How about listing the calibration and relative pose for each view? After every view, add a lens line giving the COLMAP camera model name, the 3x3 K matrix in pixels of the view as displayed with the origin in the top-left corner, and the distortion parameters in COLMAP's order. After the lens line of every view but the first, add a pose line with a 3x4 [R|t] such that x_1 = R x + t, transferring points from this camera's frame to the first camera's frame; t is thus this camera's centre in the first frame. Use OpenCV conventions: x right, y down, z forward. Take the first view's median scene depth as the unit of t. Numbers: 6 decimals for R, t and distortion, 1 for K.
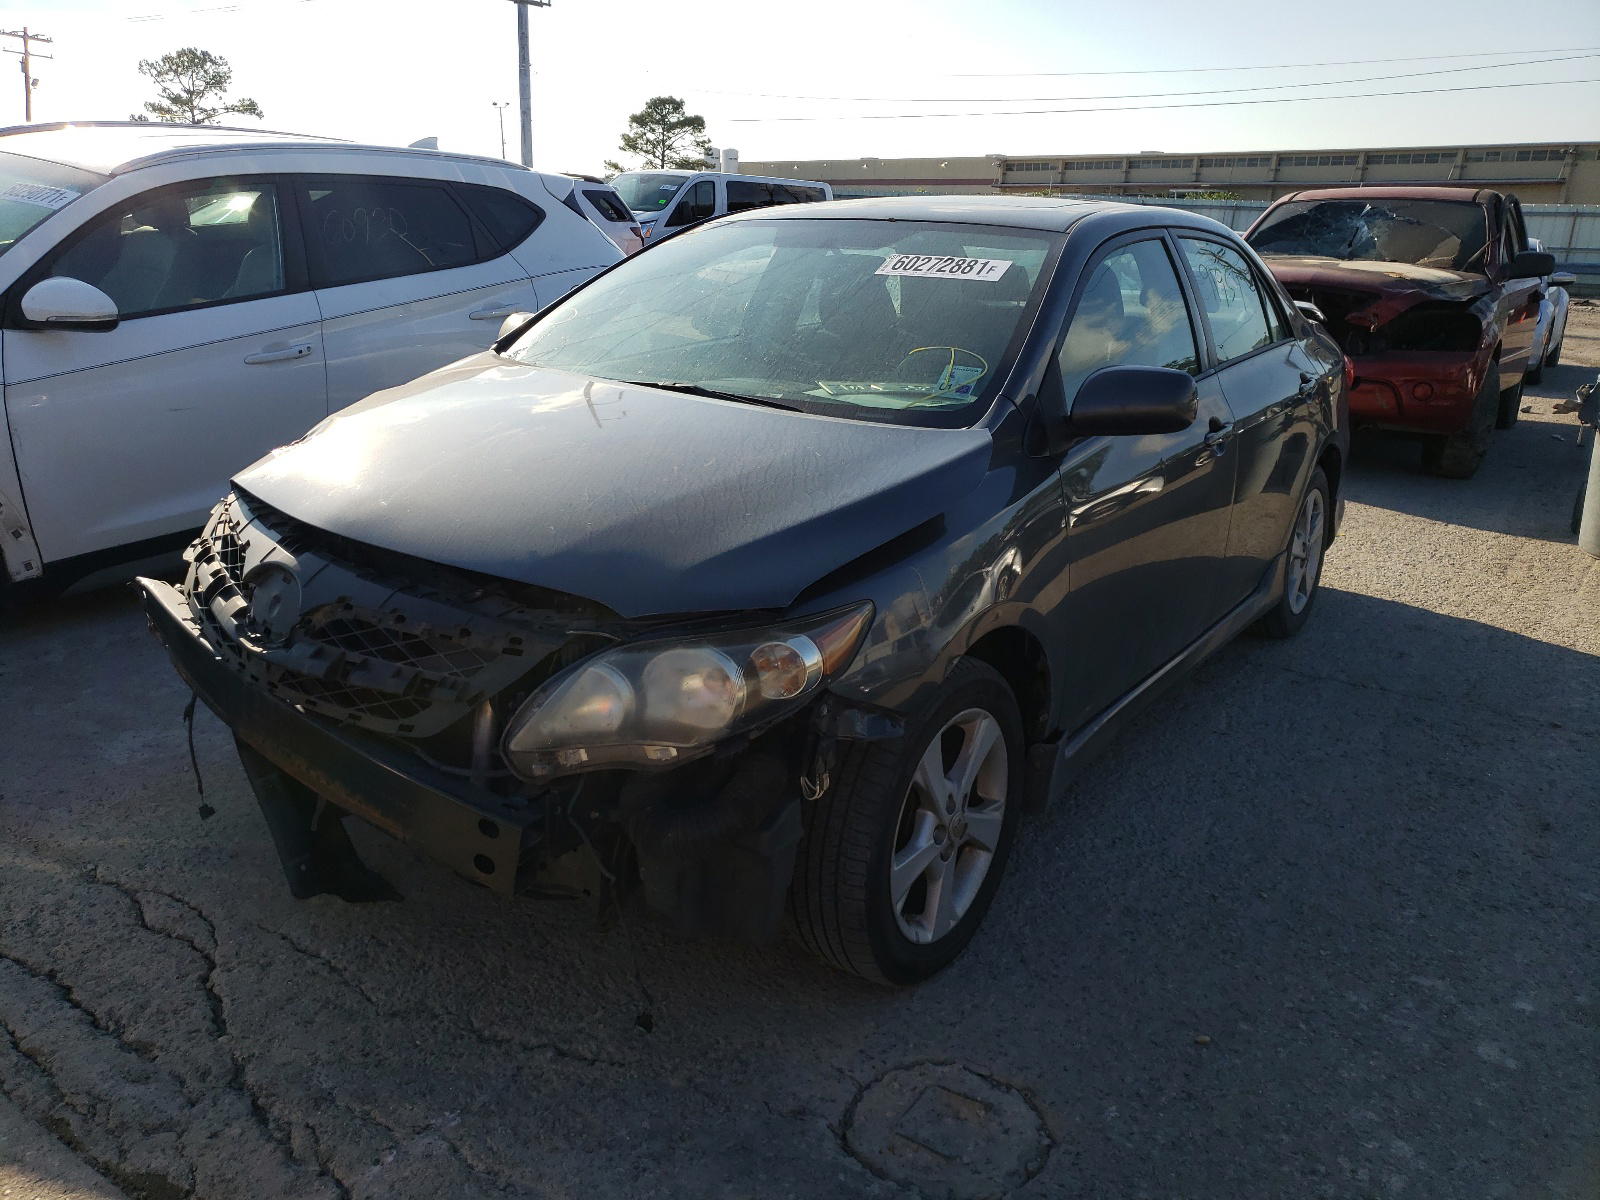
lens RADIAL K [[1221.0, 0, 802.3], [0, 1221.0, 610.1], [0, 0, 1]] dist [0.082425, -0.064983]
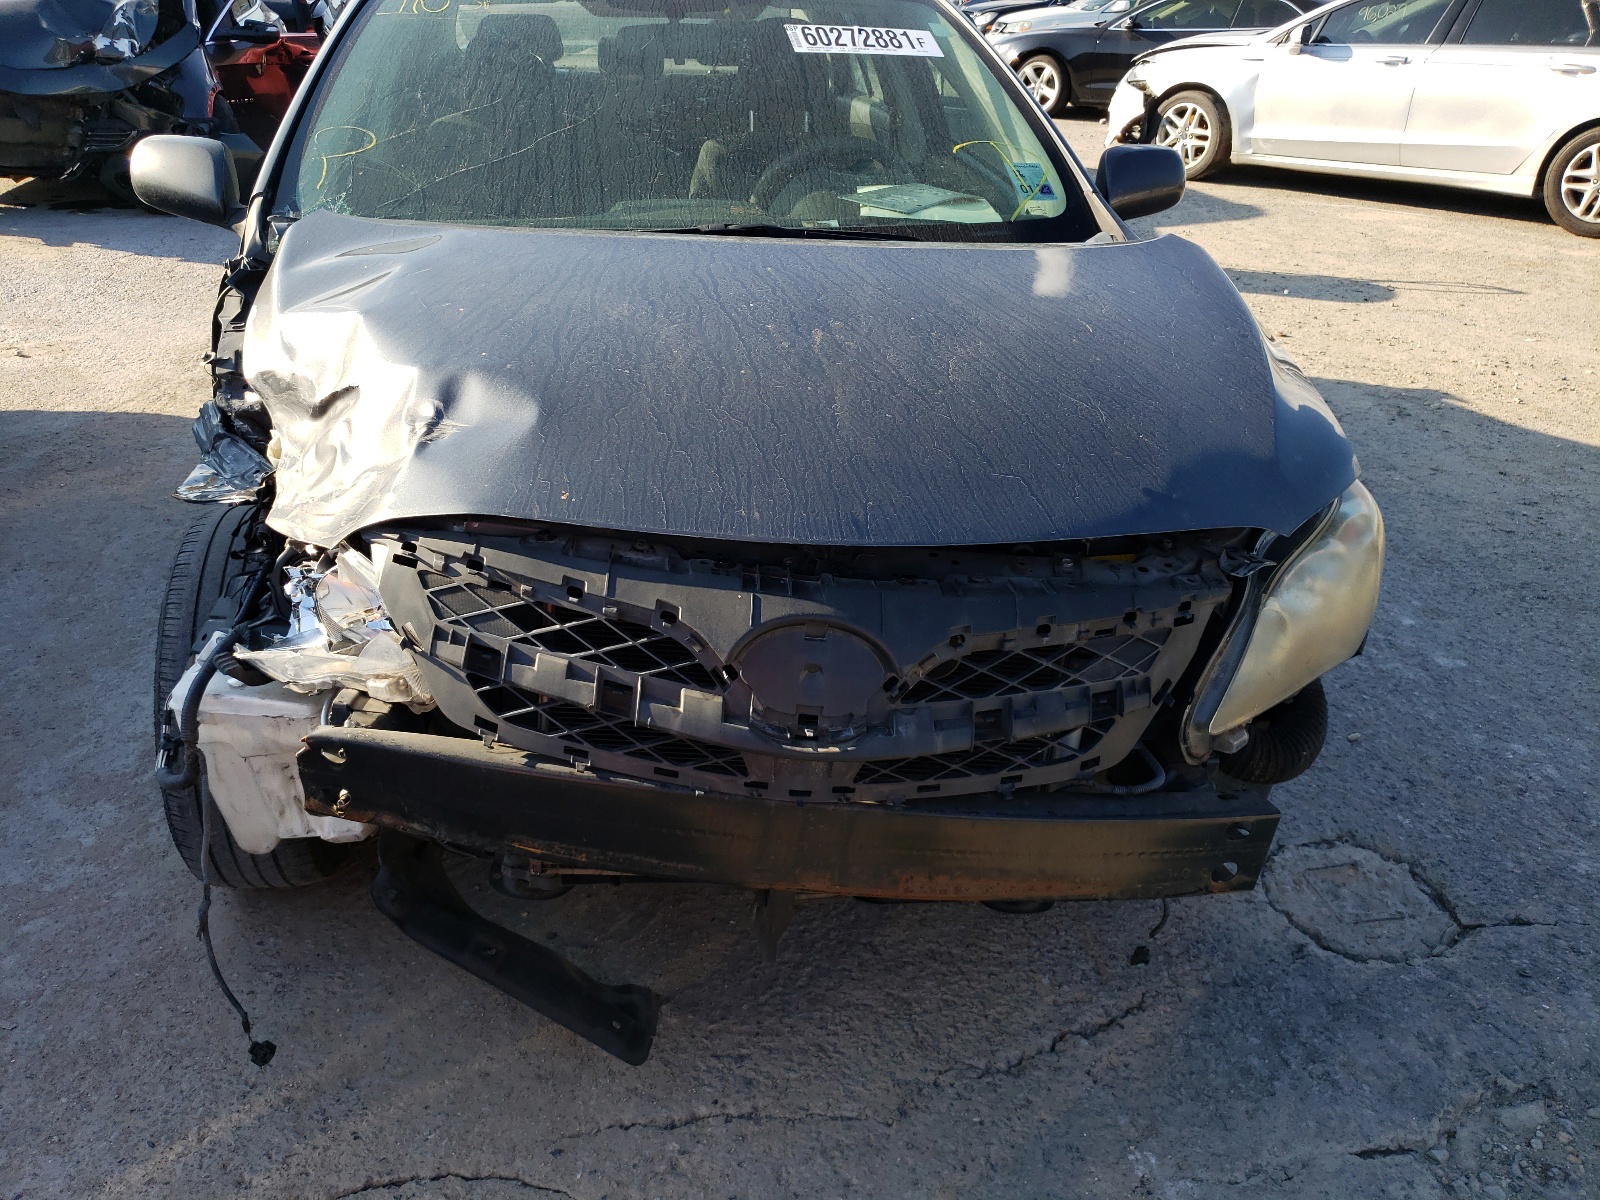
lens RADIAL K [[1221.0, 0, 802.3], [0, 1221.0, 610.1], [0, 0, 1]] dist [0.082425, -0.064983]
pose [[0.708910, -0.327409, 0.624700, -0.872653], [0.191369, 0.941787, 0.276432, -0.229922], [-0.678841, -0.076417, 0.730298, 0.572737]]
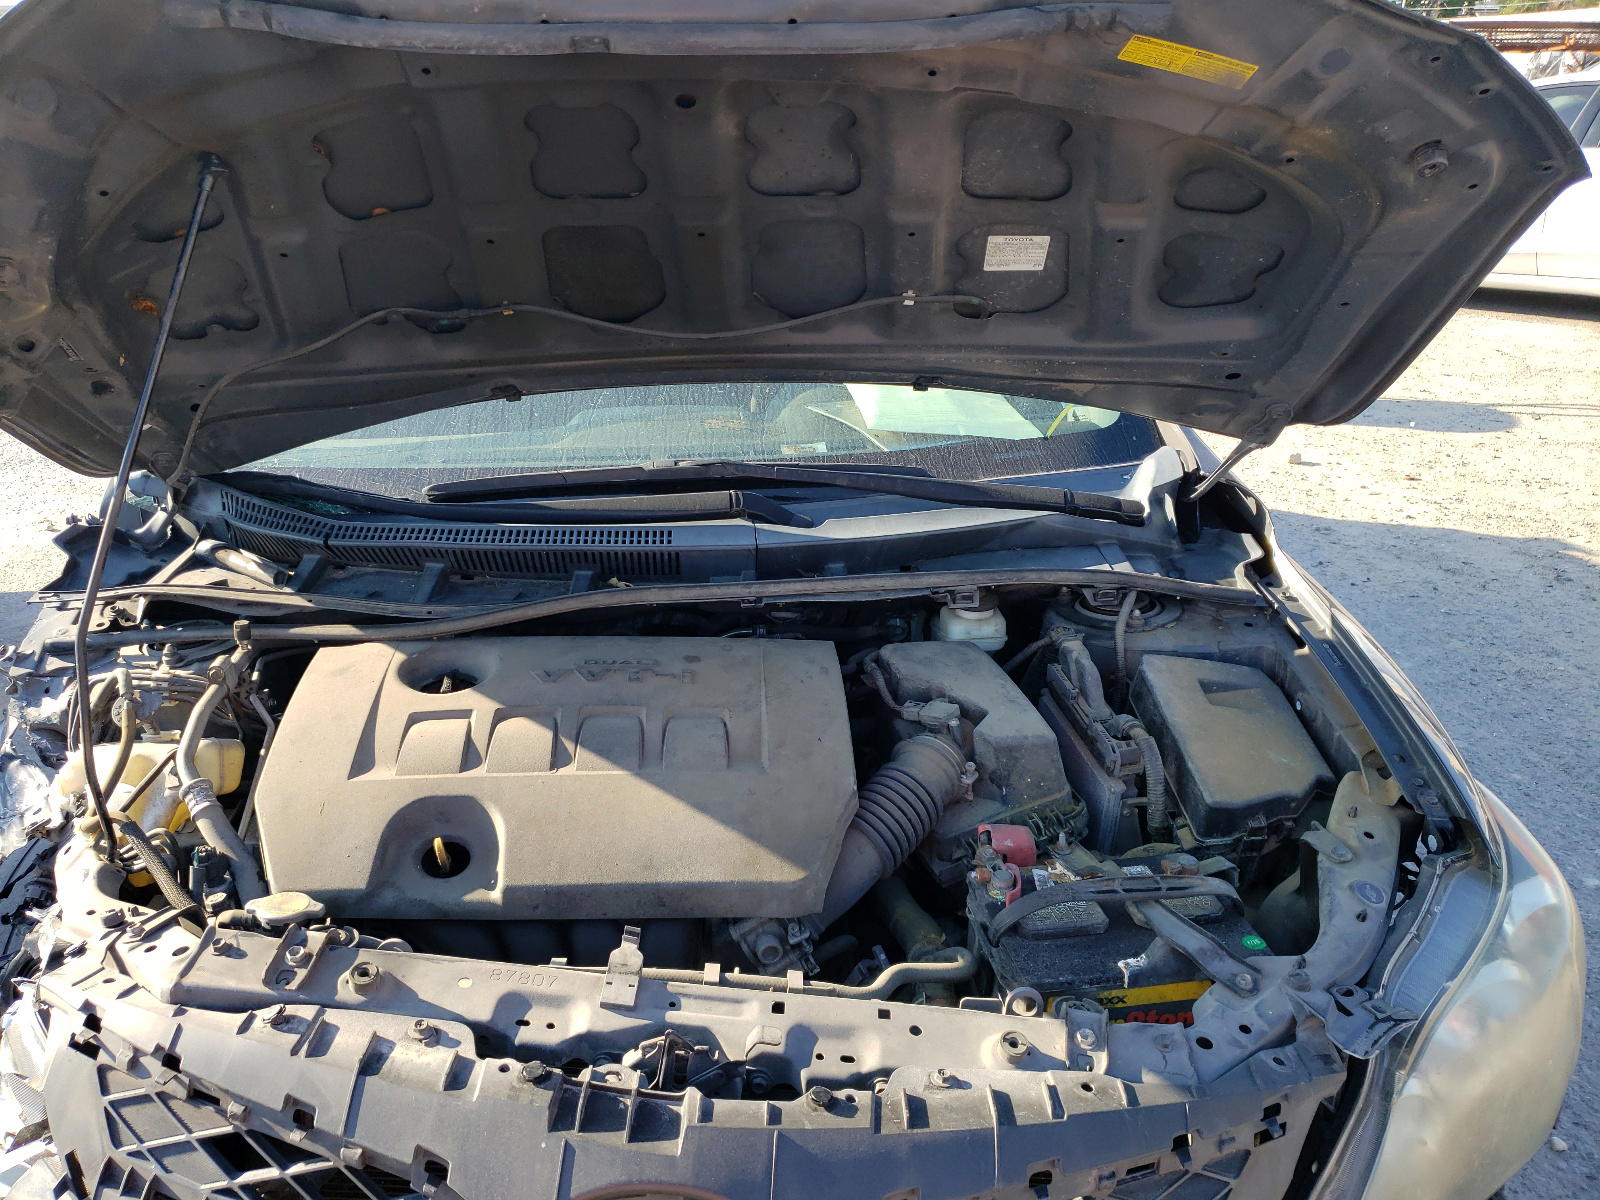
lens RADIAL K [[1221.0, 0, 802.3], [0, 1221.0, 610.1], [0, 0, 1]] dist [0.082425, -0.064983]
pose [[0.762901, -0.284777, 0.580417, -0.598937], [0.215806, 0.958441, 0.186595, -0.299257], [-0.609434, -0.017096, 0.792653, 0.694333]]
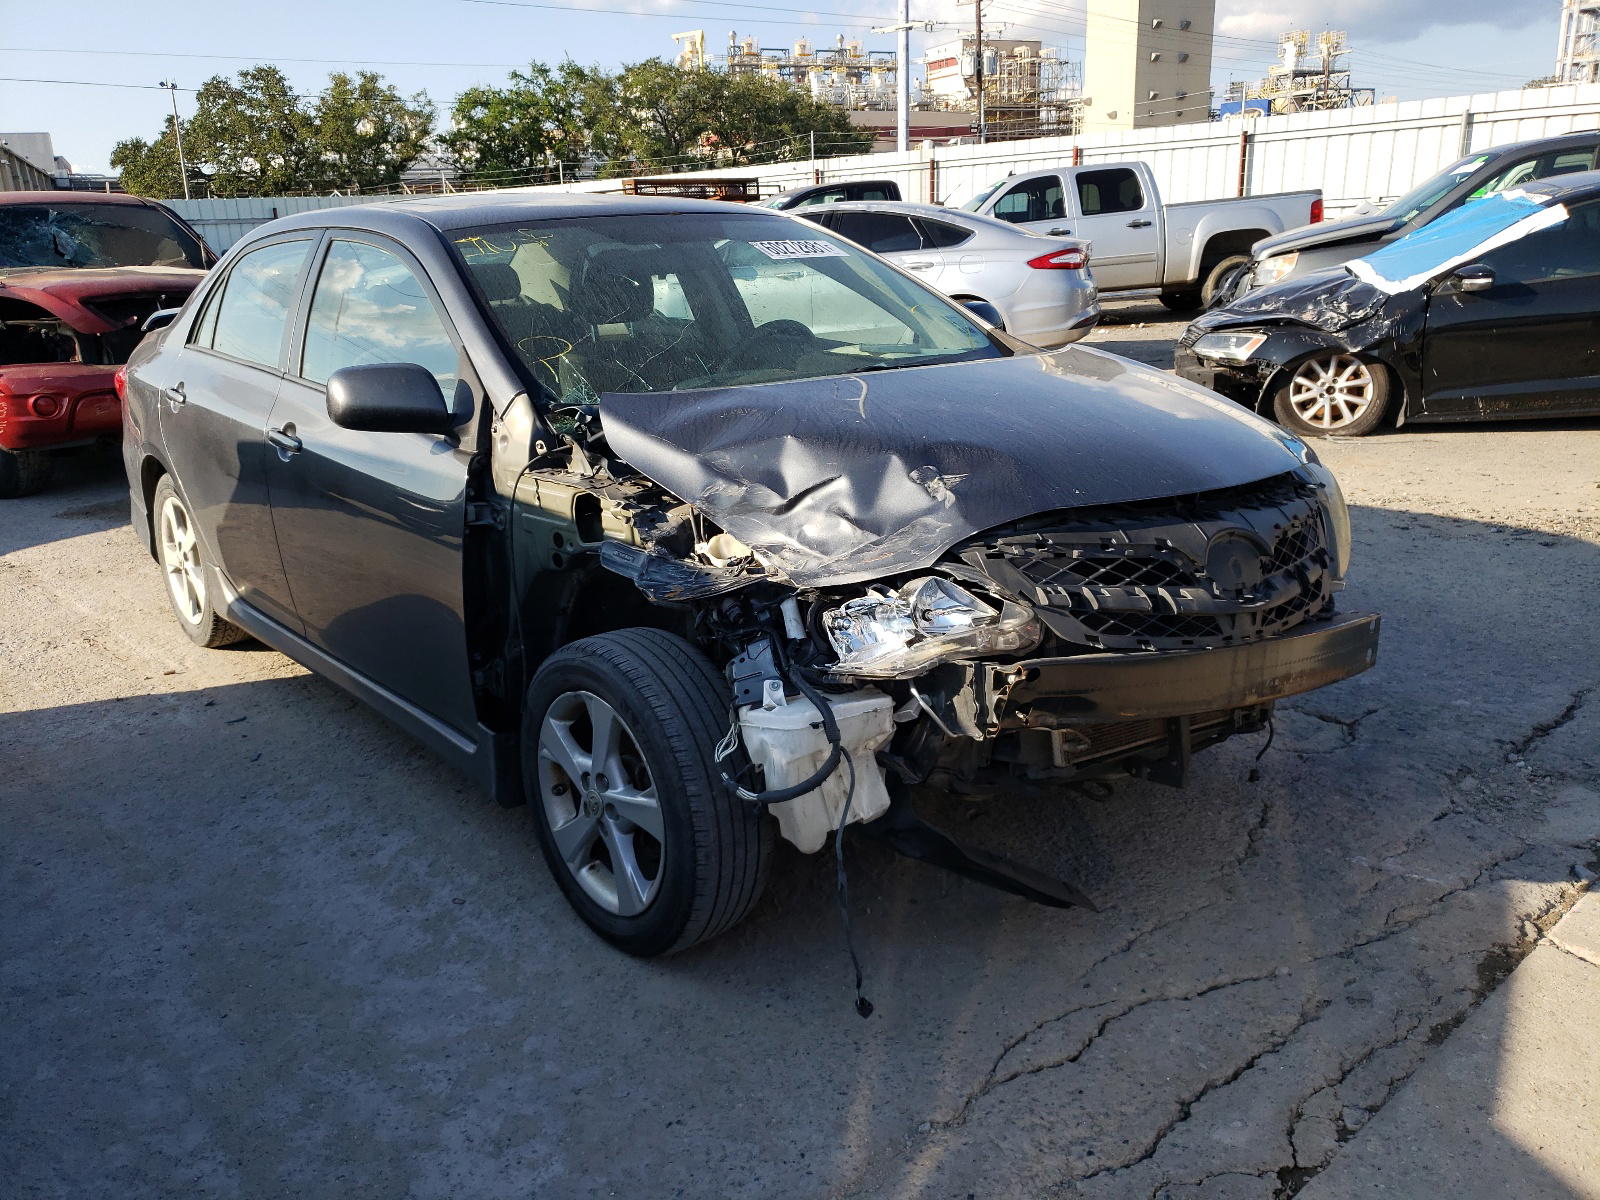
lens RADIAL K [[1221.0, 0, 802.3], [0, 1221.0, 610.1], [0, 0, 1]] dist [0.082425, -0.064983]
pose [[0.235162, -0.329895, 0.914258, -1.608986], [0.323489, 0.913576, 0.246442, -0.377258], [-0.916544, 0.237799, 0.321556, 1.082301]]
